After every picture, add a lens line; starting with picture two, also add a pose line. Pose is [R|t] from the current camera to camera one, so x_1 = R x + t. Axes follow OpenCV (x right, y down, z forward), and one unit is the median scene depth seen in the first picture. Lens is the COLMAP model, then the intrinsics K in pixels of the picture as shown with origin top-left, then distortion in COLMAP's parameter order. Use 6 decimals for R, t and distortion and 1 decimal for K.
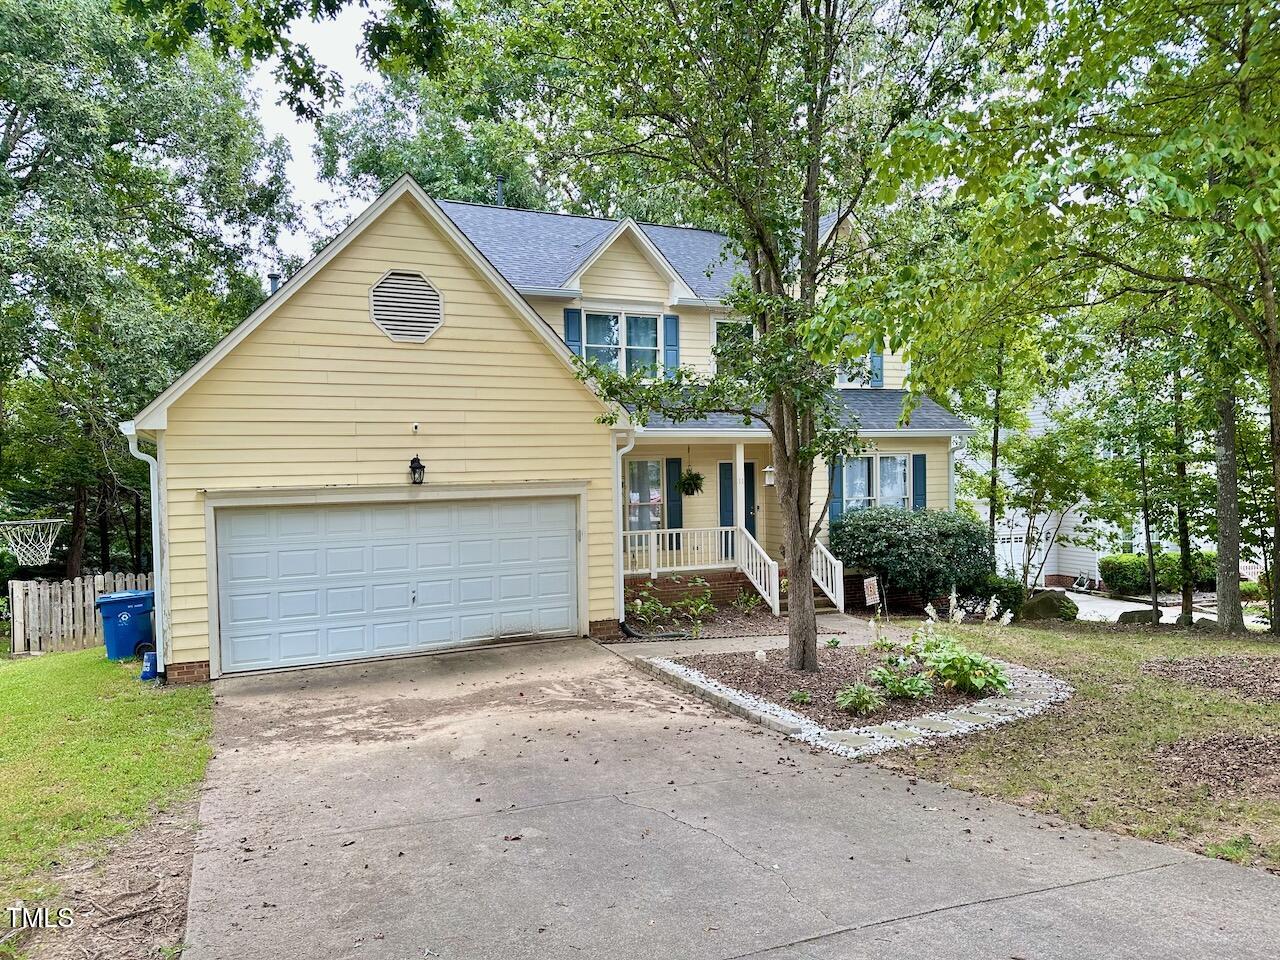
lens RADIAL K [[897.9, 0, 639.7], [0, 897.9, 485.3], [0, 0, 1]] dist [-0.000166, 0.000002]
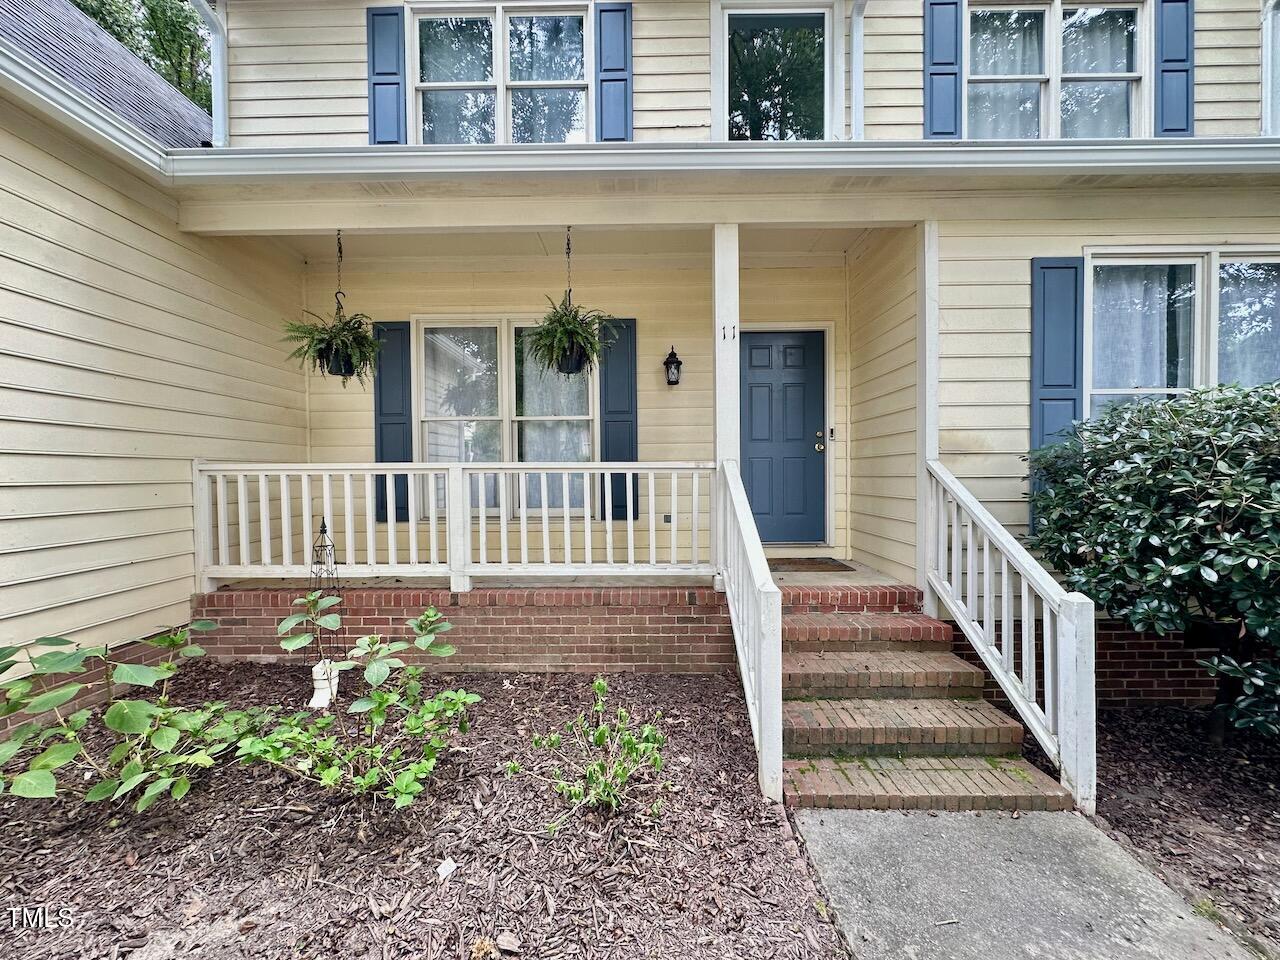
lens RADIAL K [[510.9, 0, 640.4], [0, 510.9, 479.2], [0, 0, 1]] dist [0.001973, 0.000110]
pose [[0.897357, 0.015560, -0.441030, 0.170063], [-0.001318, 0.999468, 0.032582, 0.044198], [0.441303, -0.028656, 0.896901, 0.794469]]
